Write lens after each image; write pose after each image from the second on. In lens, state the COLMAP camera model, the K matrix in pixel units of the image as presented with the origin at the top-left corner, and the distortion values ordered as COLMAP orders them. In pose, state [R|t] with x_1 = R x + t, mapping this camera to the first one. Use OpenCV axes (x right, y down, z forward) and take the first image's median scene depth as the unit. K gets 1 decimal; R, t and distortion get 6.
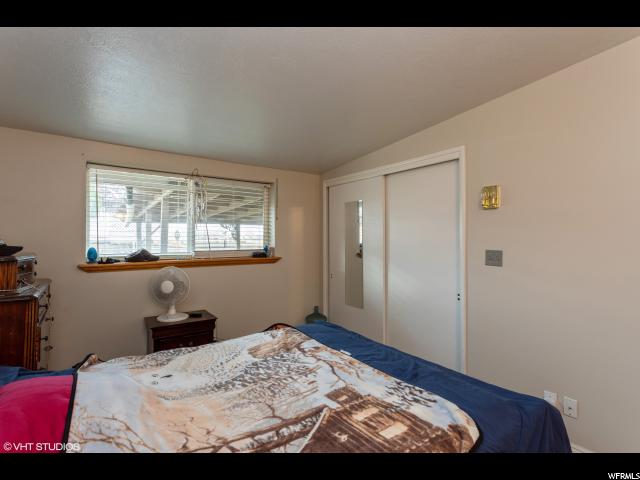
lens RADIAL K [[307.6, 0, 319.9], [0, 307.6, 237.0], [0, 0, 1]] dist [0.004510, 0.000449]
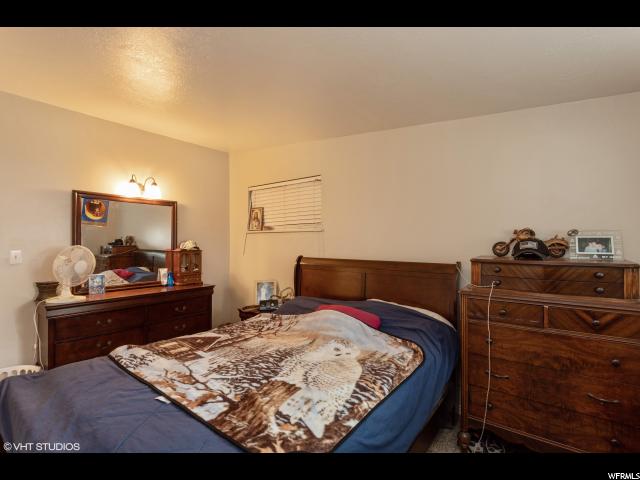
lens RADIAL K [[307.6, 0, 320.5], [0, 307.6, 239.9], [0, 0, 1]] dist [0.004510, 0.000449]
pose [[-0.960119, -0.004118, -0.279561, -0.076017], [-0.003032, 0.999986, -0.004315, 0.000967], [0.279575, -0.003295, -0.960118, 1.967230]]
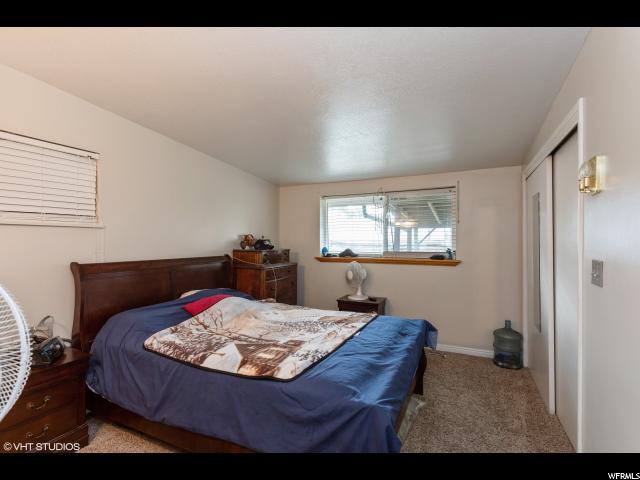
lens RADIAL K [[307.6, 0, 317.0], [0, 307.6, 240.2], [0, 0, 1]] dist [0.004510, 0.000449]
pose [[0.472208, -0.003956, -0.881479, 1.192910], [0.002574, 0.999992, -0.003109, 0.004713], [0.881484, -0.000801, 0.472214, 0.296307]]
